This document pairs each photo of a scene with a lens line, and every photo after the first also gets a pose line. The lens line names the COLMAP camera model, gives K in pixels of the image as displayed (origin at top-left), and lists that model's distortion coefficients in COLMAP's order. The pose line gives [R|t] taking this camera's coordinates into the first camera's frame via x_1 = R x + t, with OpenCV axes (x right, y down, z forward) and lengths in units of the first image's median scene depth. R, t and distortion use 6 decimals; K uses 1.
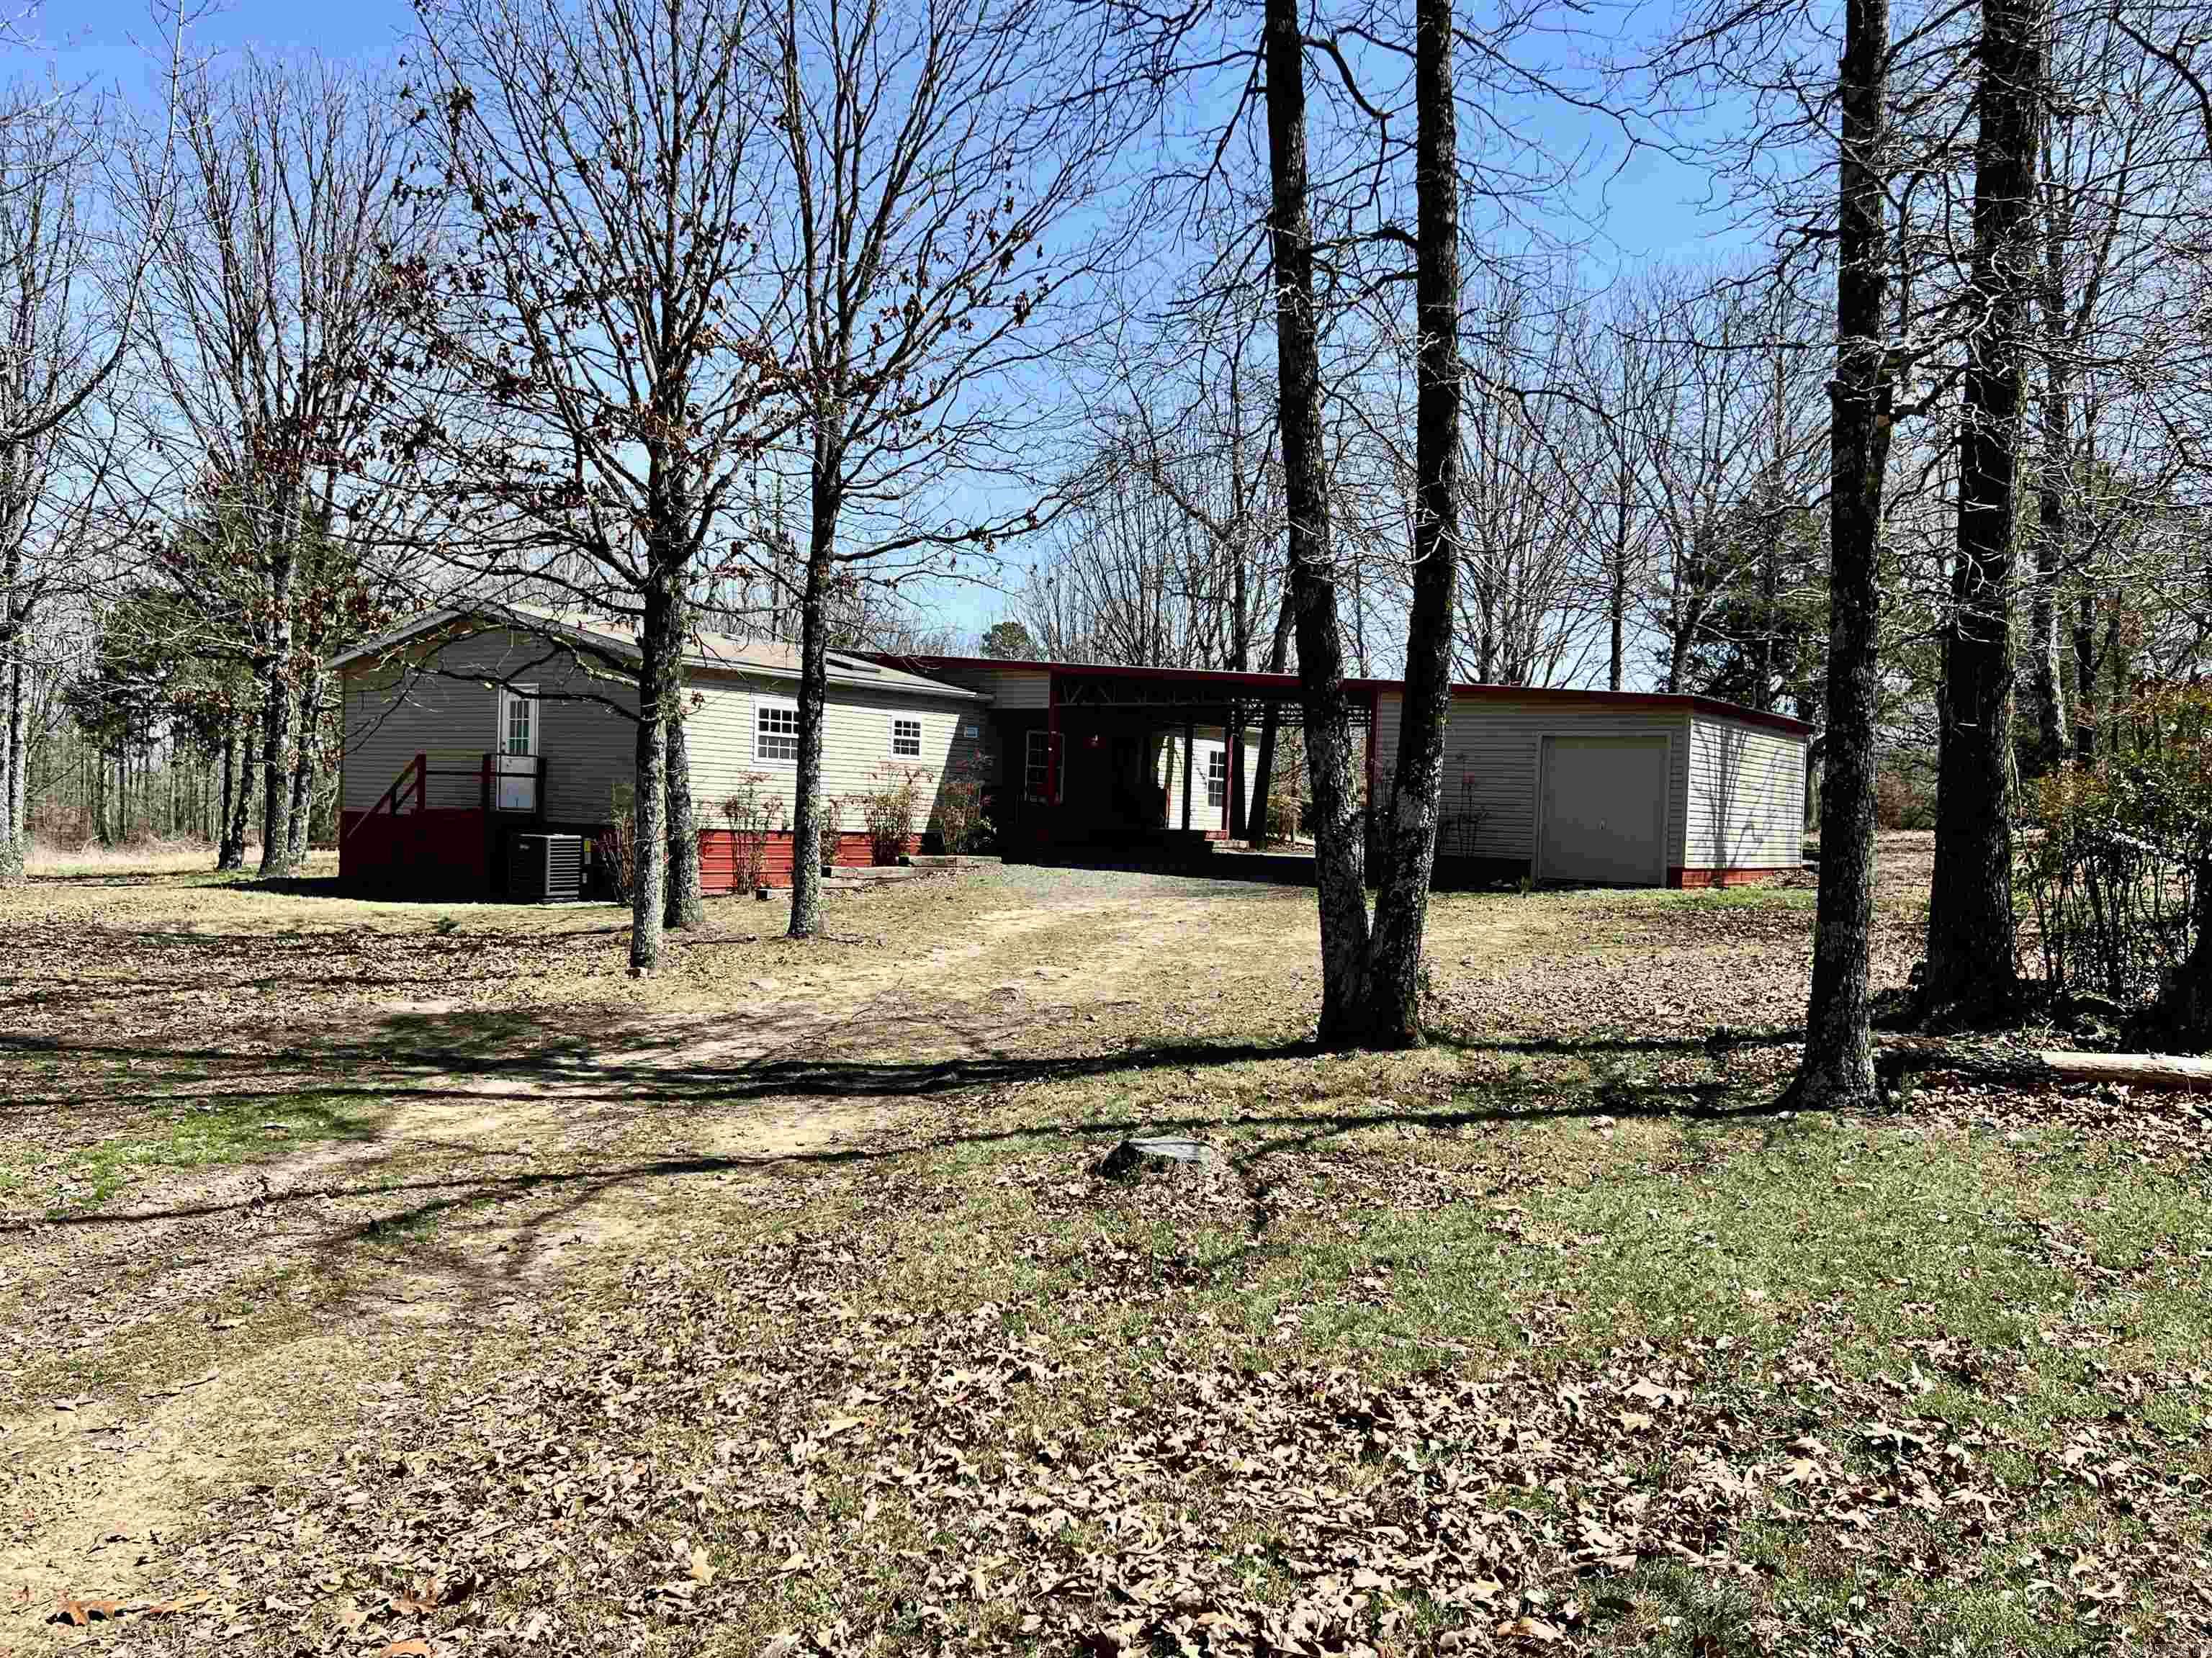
lens RADIAL K [[1684.2, 0, 1105.8], [0, 1684.2, 831.0], [0, 0, 1]] dist [-0.002995, -0.000281]
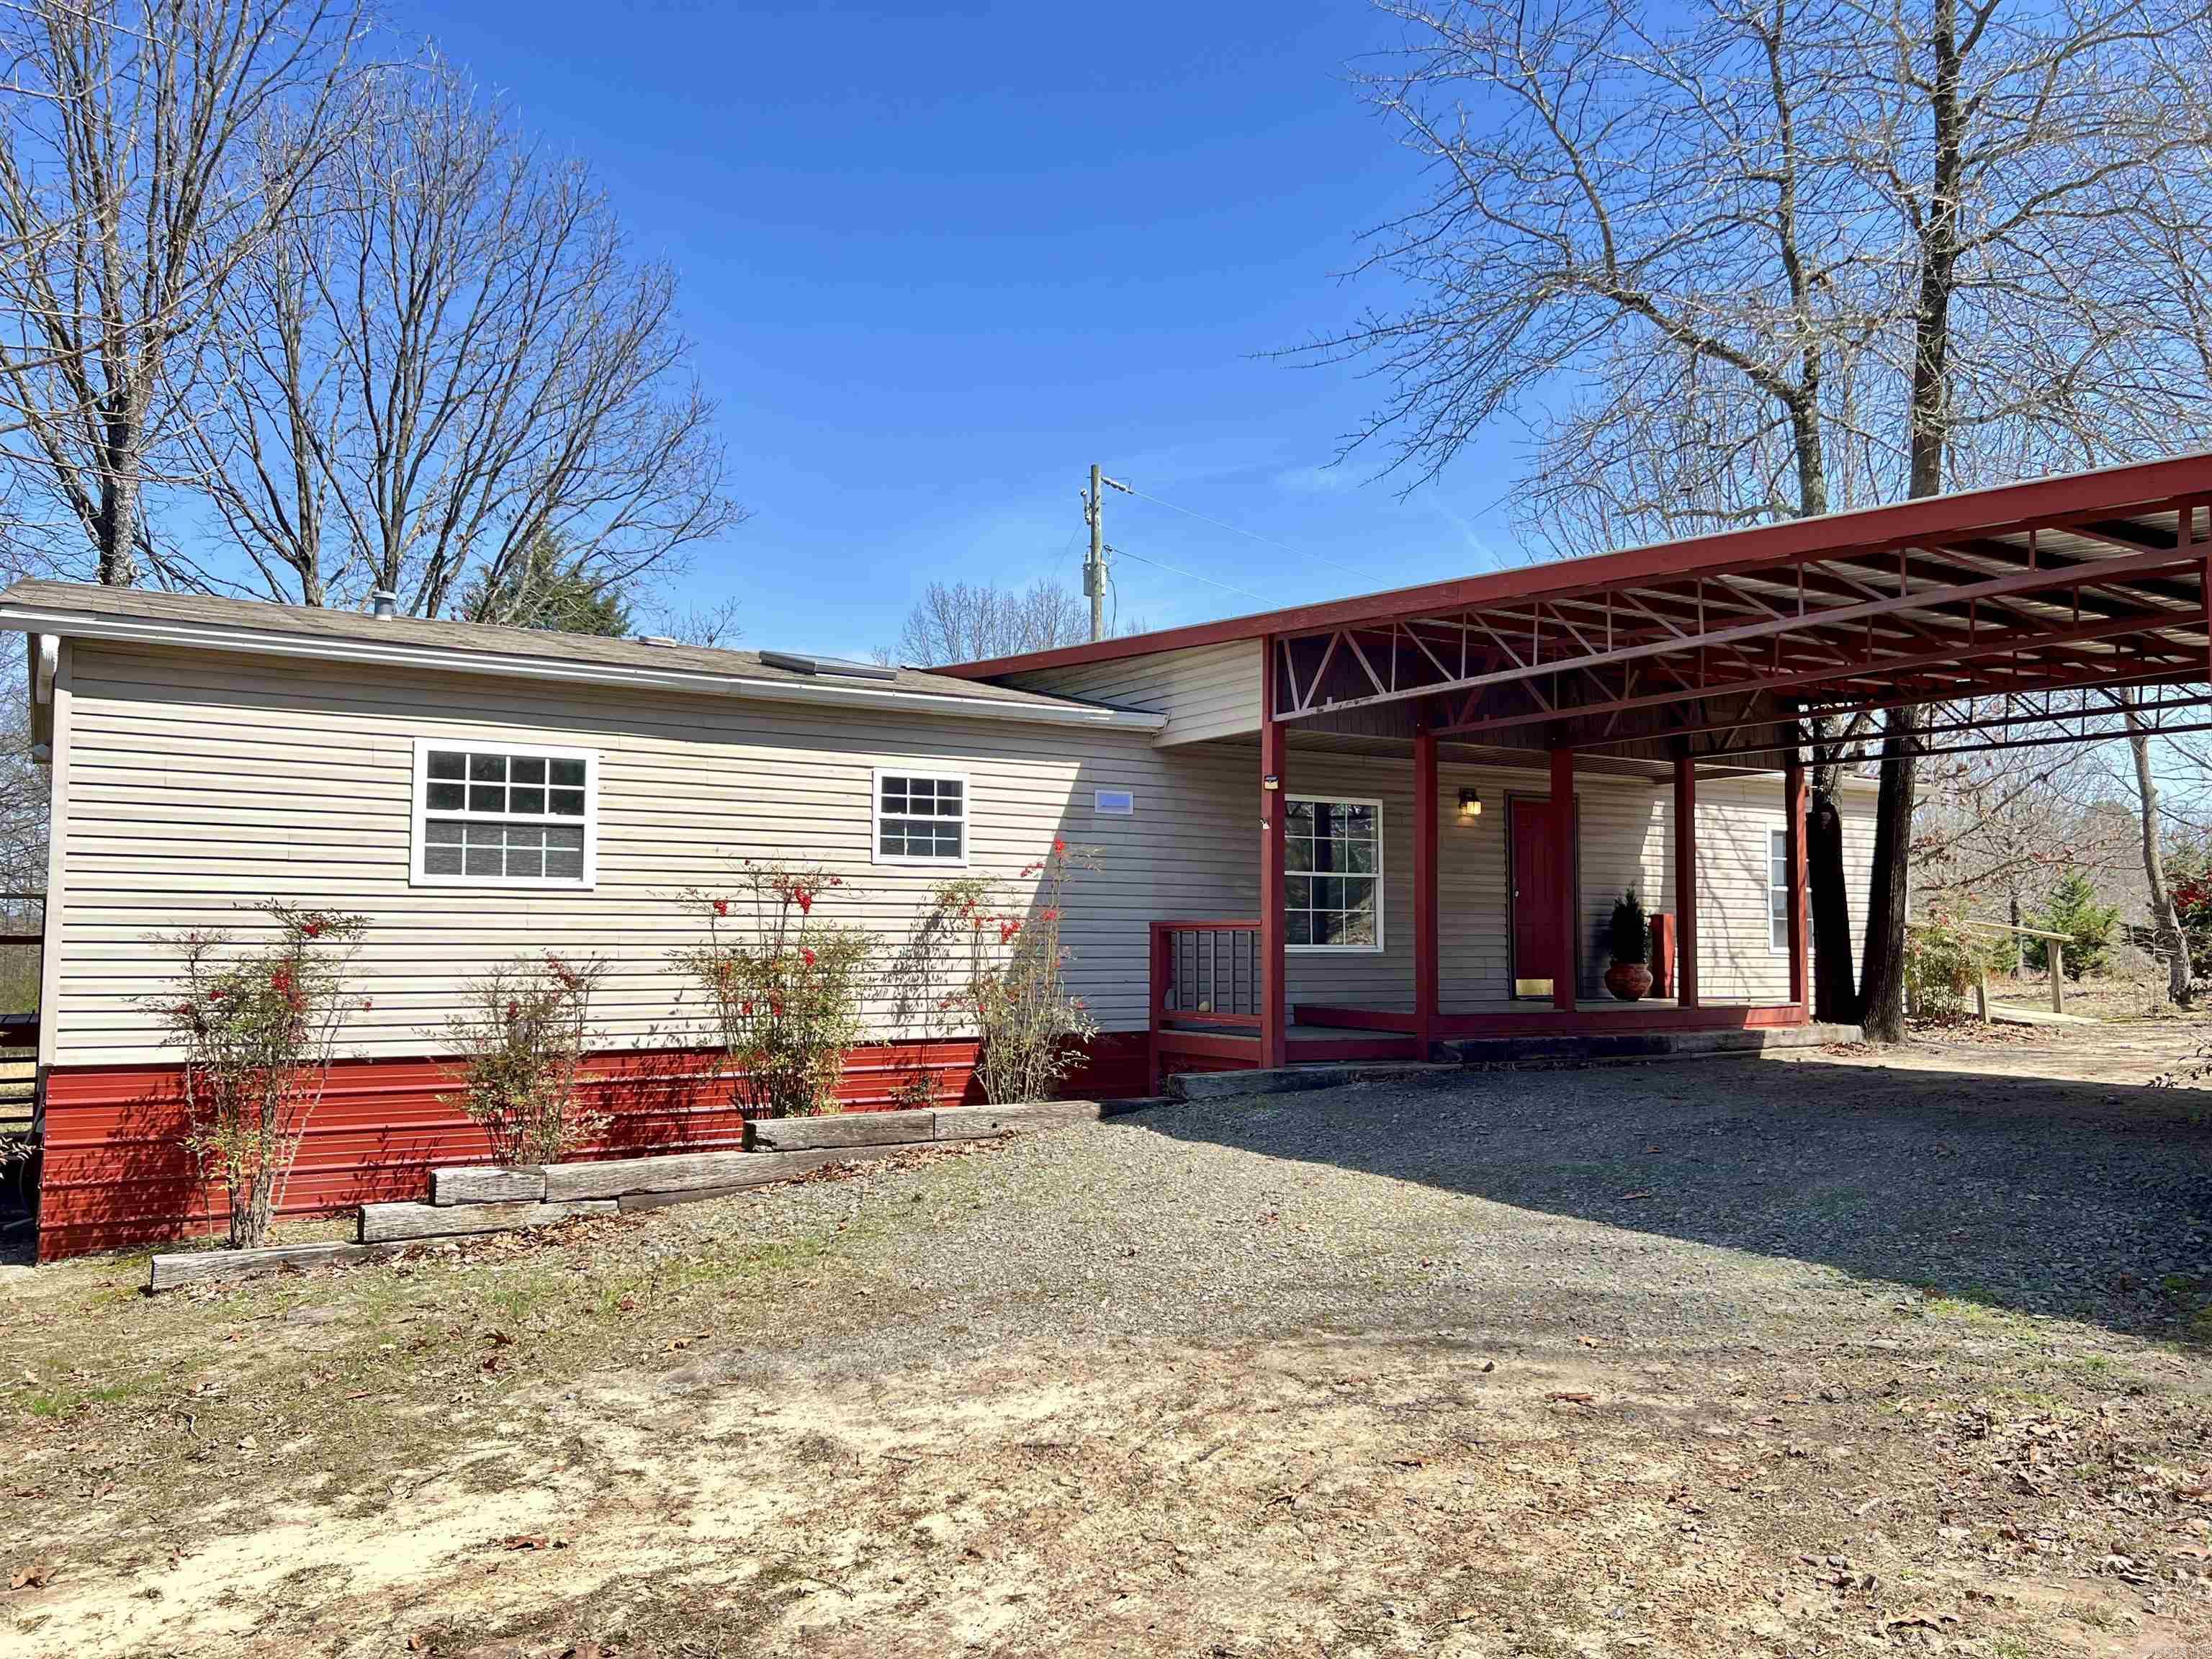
lens RADIAL K [[1684.4, 0, 1104.9], [0, 1684.4, 825.6], [0, 0, 1]] dist [-0.002995, -0.000281]
pose [[0.921816, -0.054297, -0.383805, 0.089216], [0.022063, 0.995885, -0.087897, -0.014549], [0.386999, 0.072557, 0.919221, 0.623989]]
